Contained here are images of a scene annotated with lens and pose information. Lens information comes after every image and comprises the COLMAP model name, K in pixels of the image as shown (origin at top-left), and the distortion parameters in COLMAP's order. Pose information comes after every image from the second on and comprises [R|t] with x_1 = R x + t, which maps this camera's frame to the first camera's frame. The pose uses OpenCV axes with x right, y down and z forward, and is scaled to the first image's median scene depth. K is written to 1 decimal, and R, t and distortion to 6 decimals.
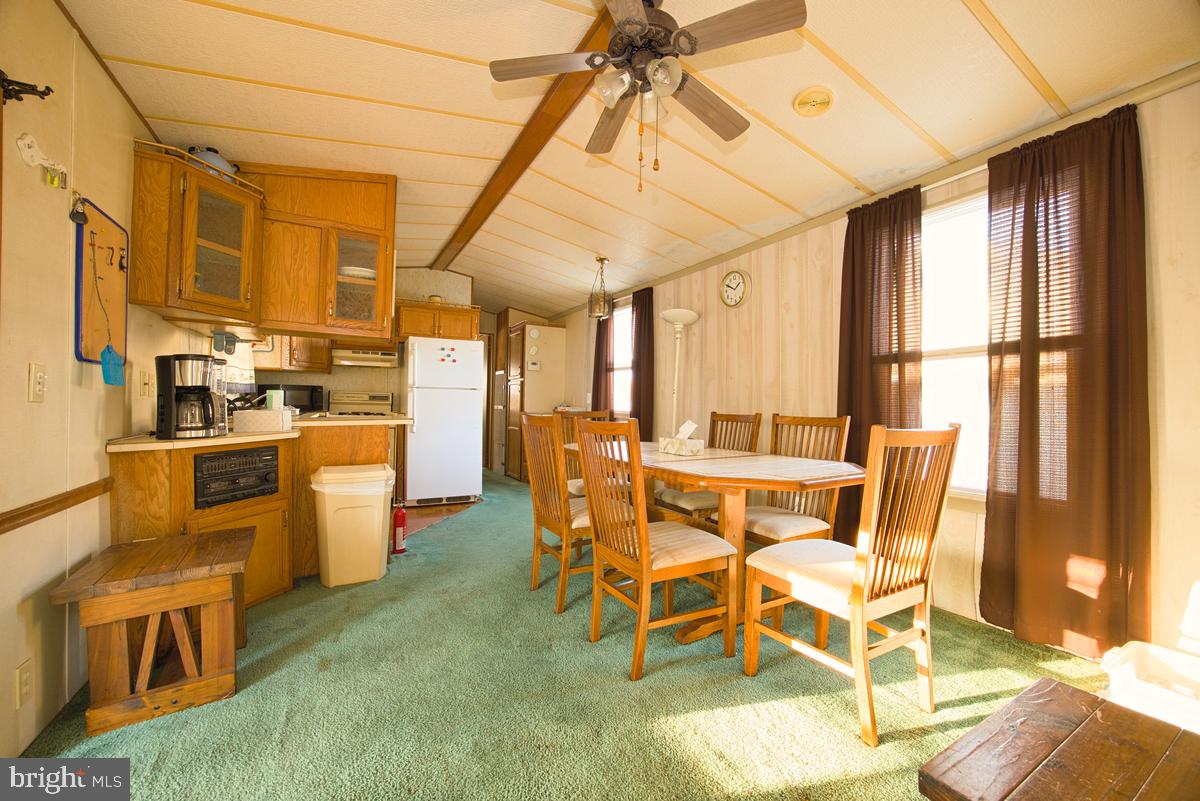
lens RADIAL K [[465.8, 0, 604.3], [0, 465.8, 403.1], [0, 0, 1]] dist [-0.024285, 0.007686]
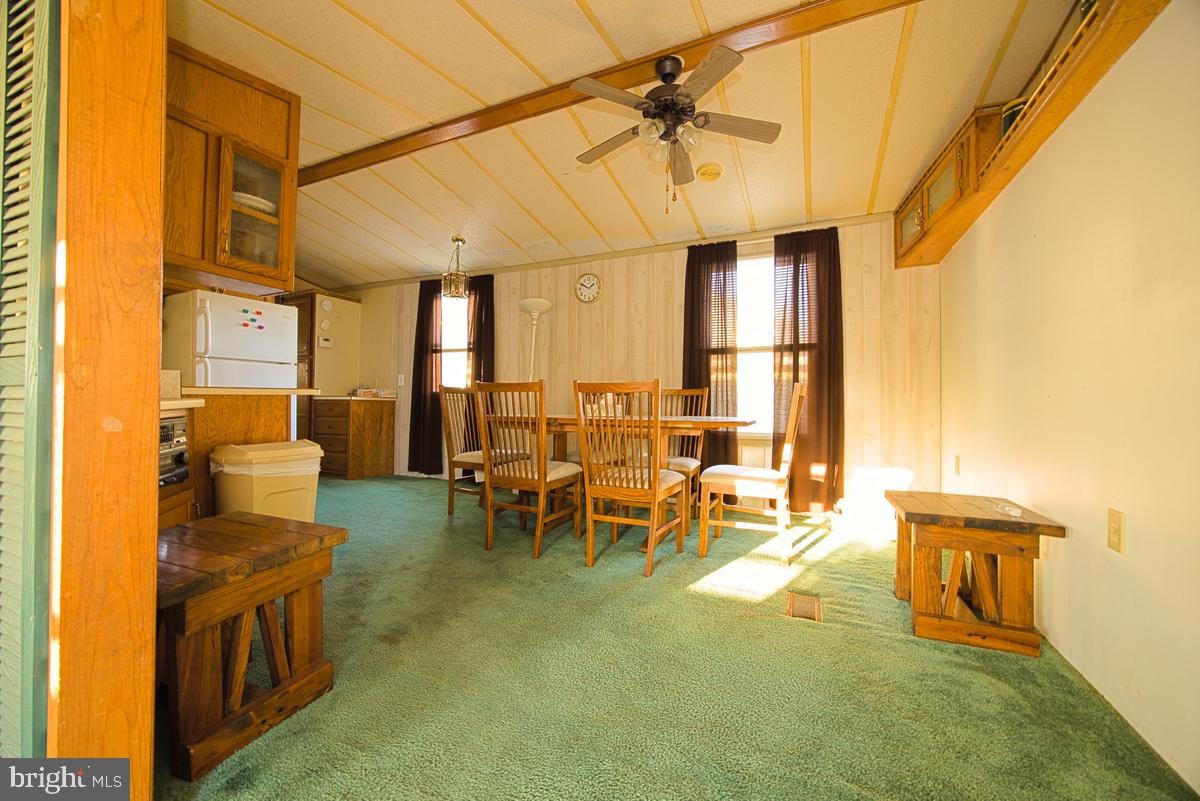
lens RADIAL K [[465.8, 0, 604.3], [0, 465.8, 403.1], [0, 0, 1]] dist [-0.024285, 0.007686]
pose [[0.802138, -0.004064, 0.597124, -0.547095], [-0.000947, 0.999967, 0.008079, 0.057402], [-0.597137, -0.007046, 0.802108, 0.002556]]
